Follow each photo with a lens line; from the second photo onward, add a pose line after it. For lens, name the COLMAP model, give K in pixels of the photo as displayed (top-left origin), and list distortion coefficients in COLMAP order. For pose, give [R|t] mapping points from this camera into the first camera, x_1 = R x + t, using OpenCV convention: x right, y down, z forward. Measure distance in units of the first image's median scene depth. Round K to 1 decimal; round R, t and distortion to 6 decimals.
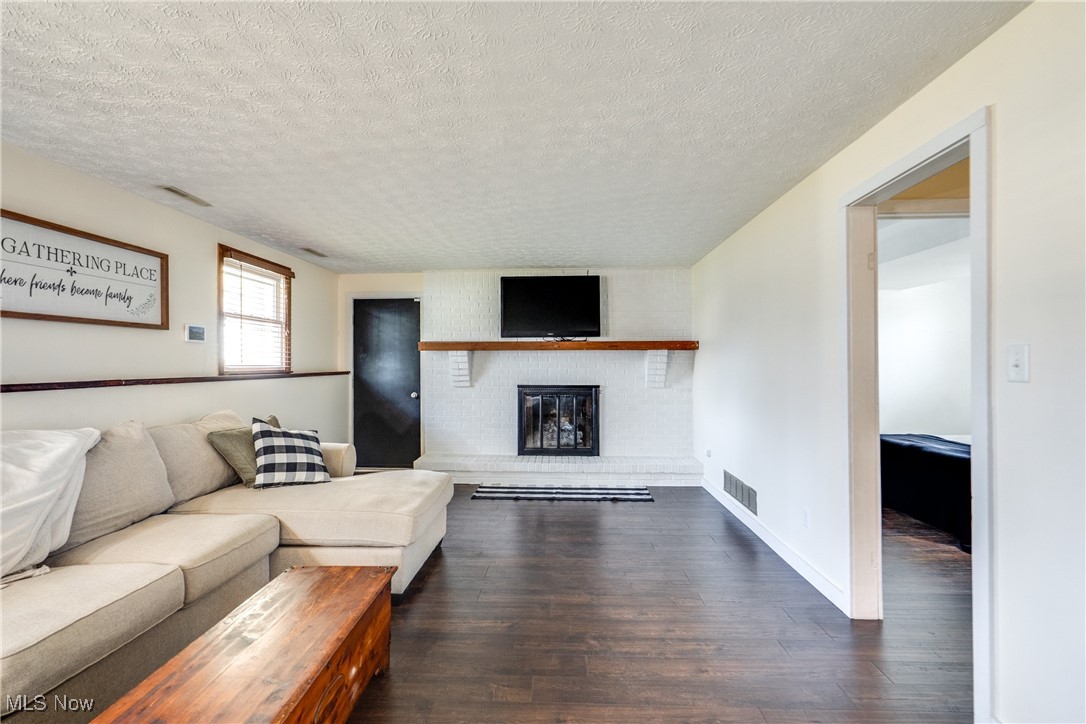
lens RADIAL K [[502.7, 0, 544.3], [0, 502.7, 362.9], [0, 0, 1]] dist [0.000616, -0.000002]
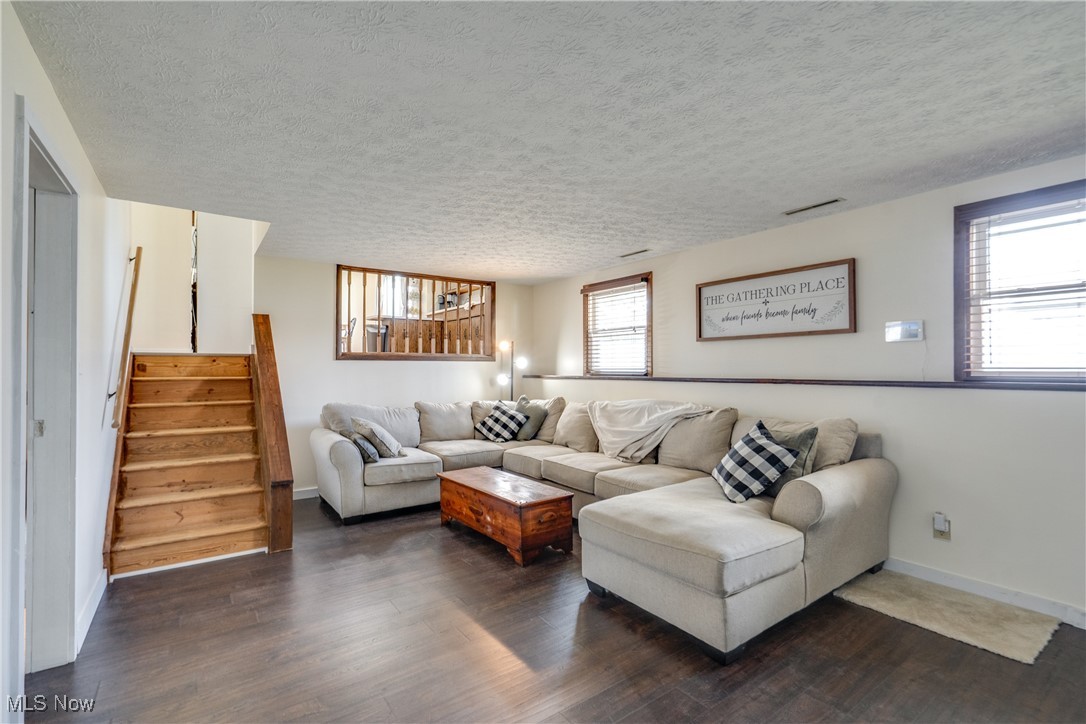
lens RADIAL K [[502.7, 0, 543.8], [0, 502.7, 362.3], [0, 0, 1]] dist [0.000616, -0.000002]
pose [[-0.783588, -0.001724, -0.621279, 0.403449], [0.006611, 0.999916, -0.011113, 0.000671], [0.621246, -0.012815, -0.783511, 1.564462]]
